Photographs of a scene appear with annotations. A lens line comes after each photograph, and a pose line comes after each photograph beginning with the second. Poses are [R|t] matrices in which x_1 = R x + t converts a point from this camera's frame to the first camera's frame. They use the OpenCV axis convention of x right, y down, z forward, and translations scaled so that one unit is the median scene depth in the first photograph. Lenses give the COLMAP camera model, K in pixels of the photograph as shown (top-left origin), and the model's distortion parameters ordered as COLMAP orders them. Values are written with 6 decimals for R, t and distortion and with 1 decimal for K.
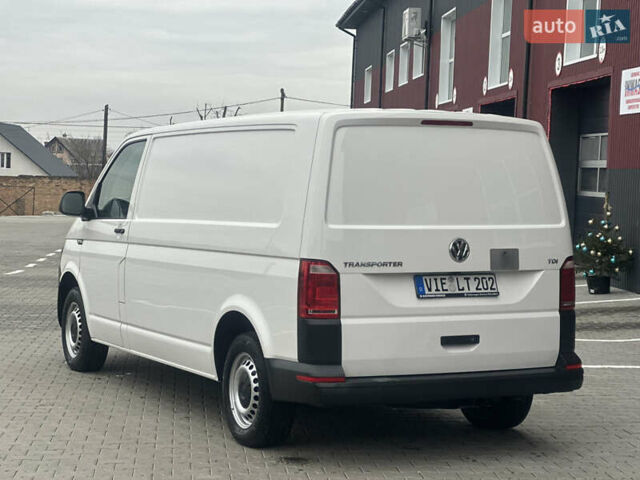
lens RADIAL K [[1453.7, 0, 320.0], [0, 1453.7, 240.0], [0, 0, 1]] dist [-0.019621, 0.260369]
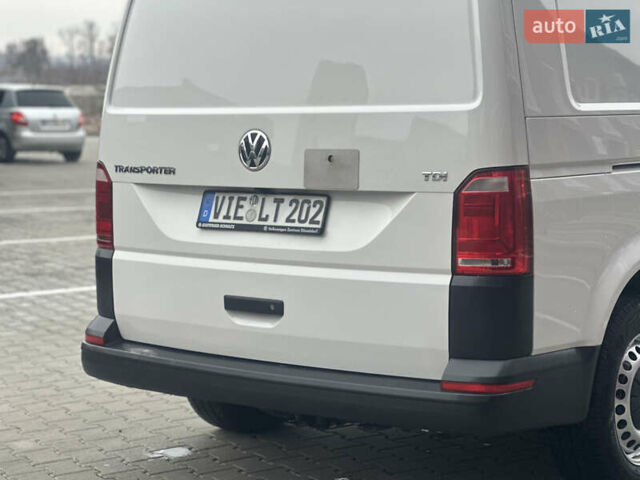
lens RADIAL K [[1453.7, 0, 320.0], [0, 1453.7, 240.0], [0, 0, 1]] dist [-0.019621, 0.260369]
pose [[0.446640, 0.066455, -0.892243, 0.624262], [-0.019488, 0.997724, 0.064556, 0.004808], [0.894502, -0.011445, 0.446918, 0.764871]]
